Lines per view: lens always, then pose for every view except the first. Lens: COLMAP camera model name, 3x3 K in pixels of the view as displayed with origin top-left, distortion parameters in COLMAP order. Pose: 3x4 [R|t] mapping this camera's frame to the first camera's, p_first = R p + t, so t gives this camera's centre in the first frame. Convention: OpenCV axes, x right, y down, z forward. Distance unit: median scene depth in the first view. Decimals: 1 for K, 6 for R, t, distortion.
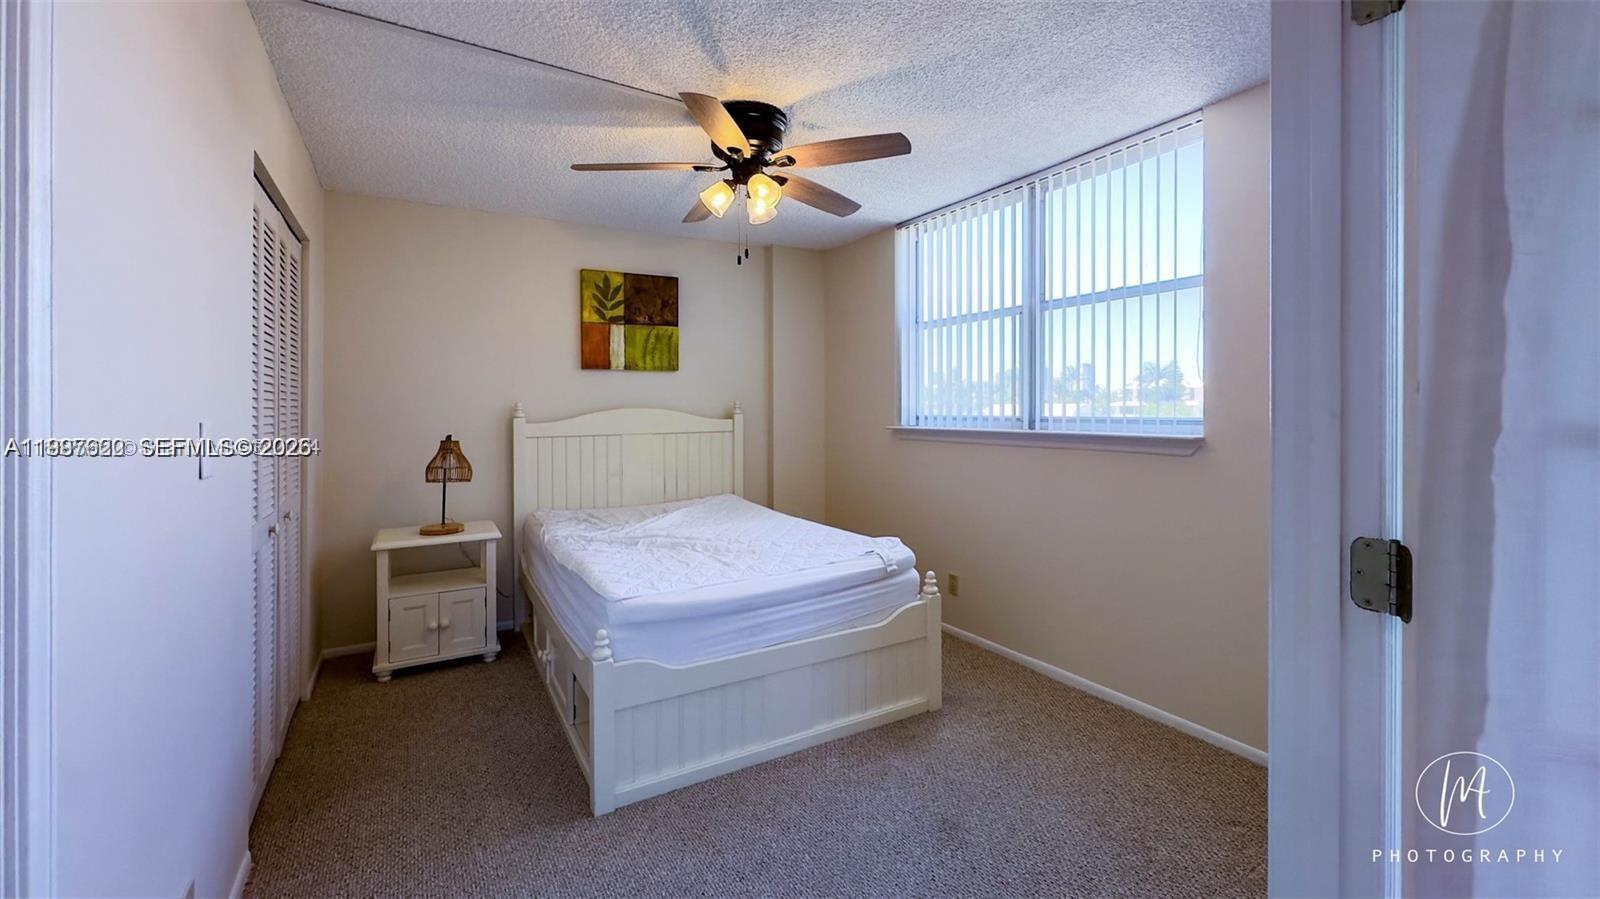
lens RADIAL K [[641.7, 0, 803.3], [0, 641.7, 402.8], [0, 0, 1]] dist [0.001641, 0.000278]
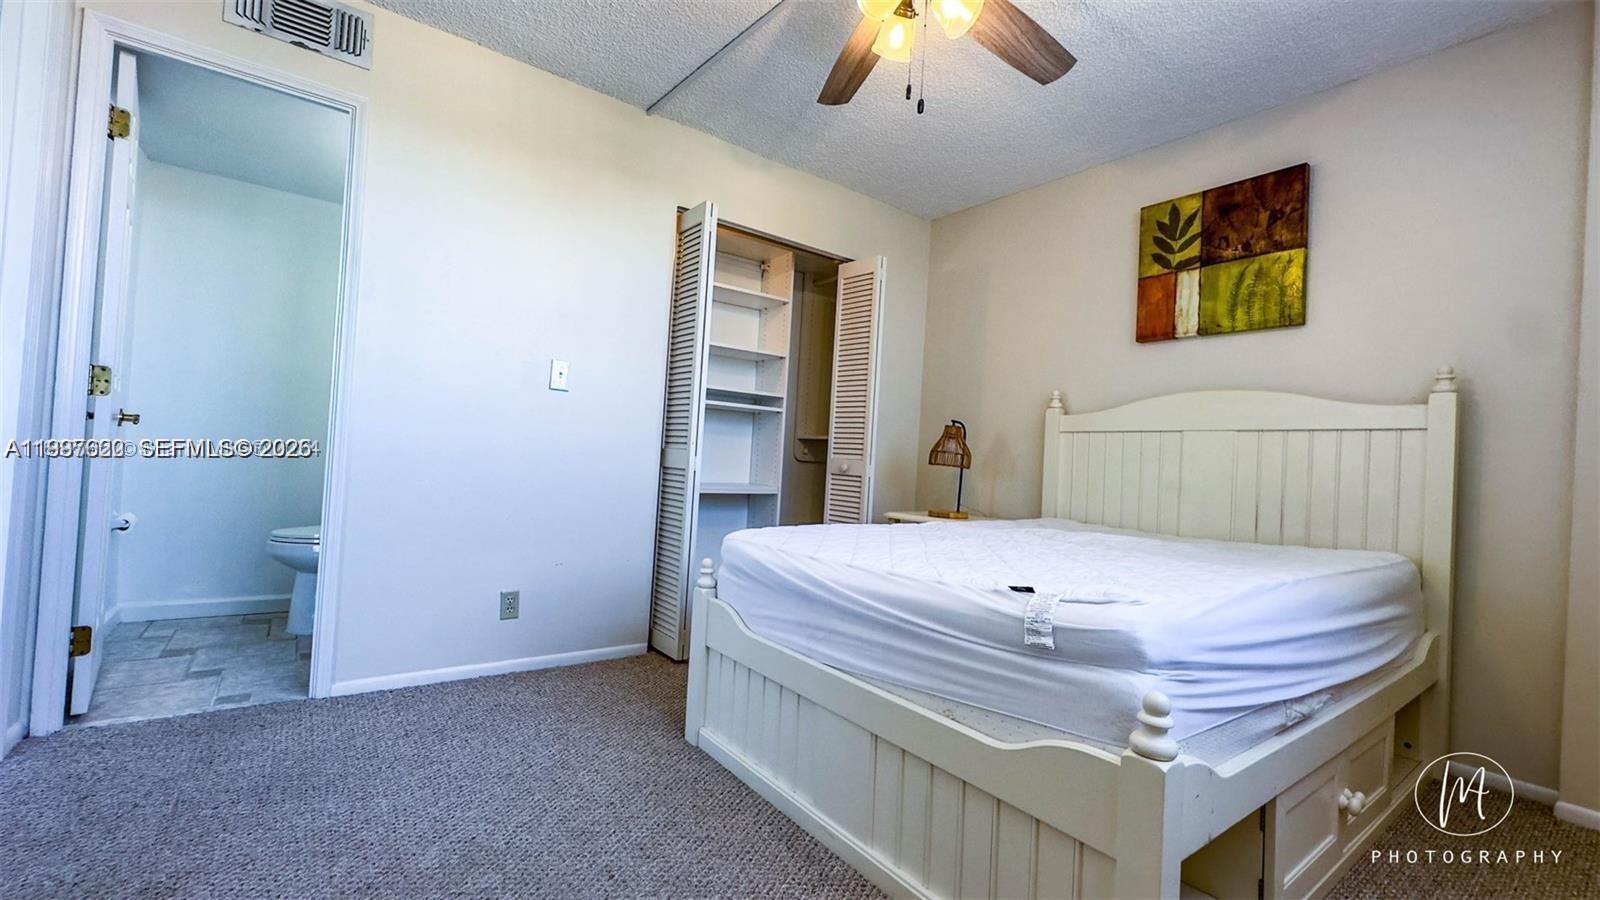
lens RADIAL K [[679.9, 0, 798.8], [0, 679.9, 449.6], [0, 0, 1]] dist [-0.001220, -0.000029]
pose [[0.096986, -0.012269, -0.995210, 0.382757], [-0.053587, 0.998409, -0.017530, 0.101691], [0.993842, 0.055031, 0.096174, 0.528967]]
